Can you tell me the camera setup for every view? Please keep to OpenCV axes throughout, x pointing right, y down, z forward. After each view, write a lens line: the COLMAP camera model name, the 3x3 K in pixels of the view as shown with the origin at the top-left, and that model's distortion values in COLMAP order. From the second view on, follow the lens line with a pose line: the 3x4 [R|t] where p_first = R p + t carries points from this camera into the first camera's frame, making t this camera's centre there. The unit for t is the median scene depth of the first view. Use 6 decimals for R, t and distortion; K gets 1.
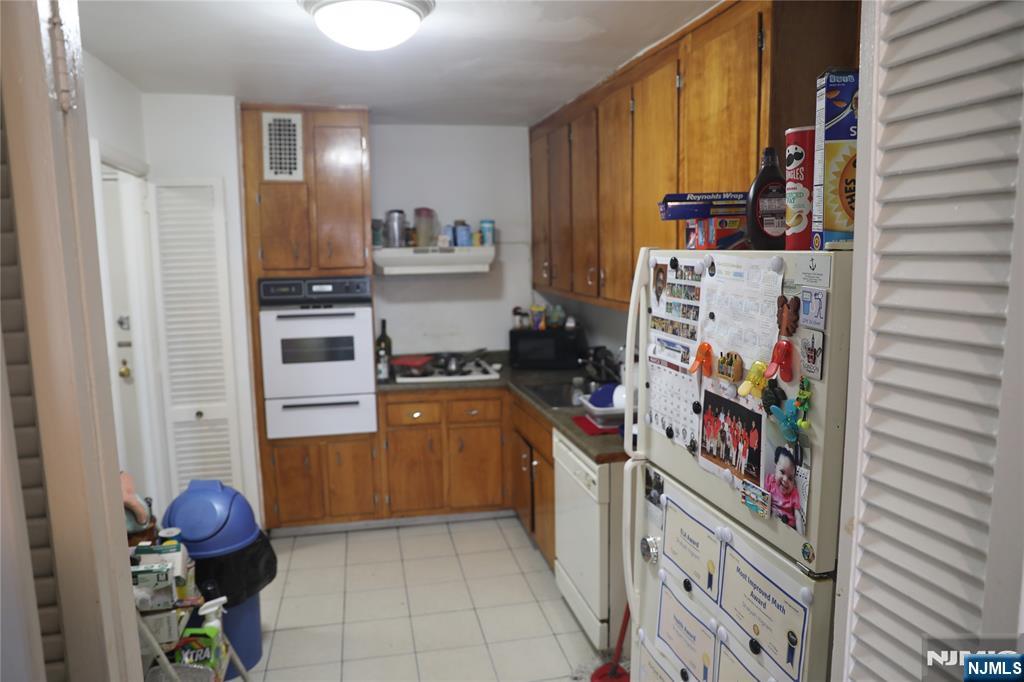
lens RADIAL K [[715.7, 0, 515.1], [0, 715.7, 340.6], [0, 0, 1]] dist [-0.079487, 0.033506]
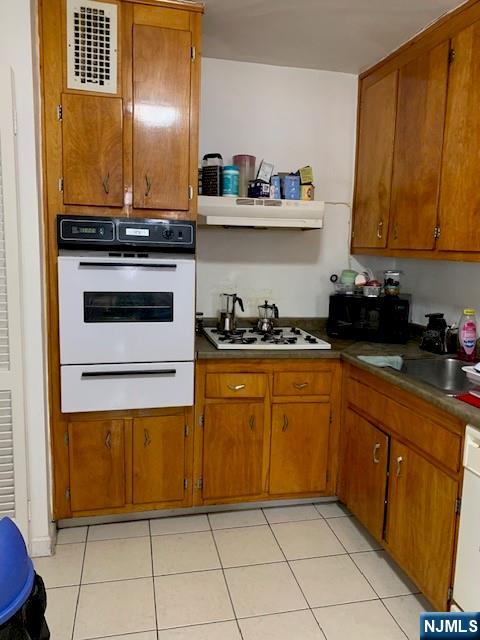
lens RADIAL K [[480.8, 0, 239.9], [0, 480.8, 318.5], [0, 0, 1]] dist [0.049059, -0.029360]
pose [[0.999098, 0.037525, 0.019879, -0.153880], [-0.037602, 0.999287, 0.003497, 0.018885], [-0.019734, -0.004241, 0.999796, 0.423230]]
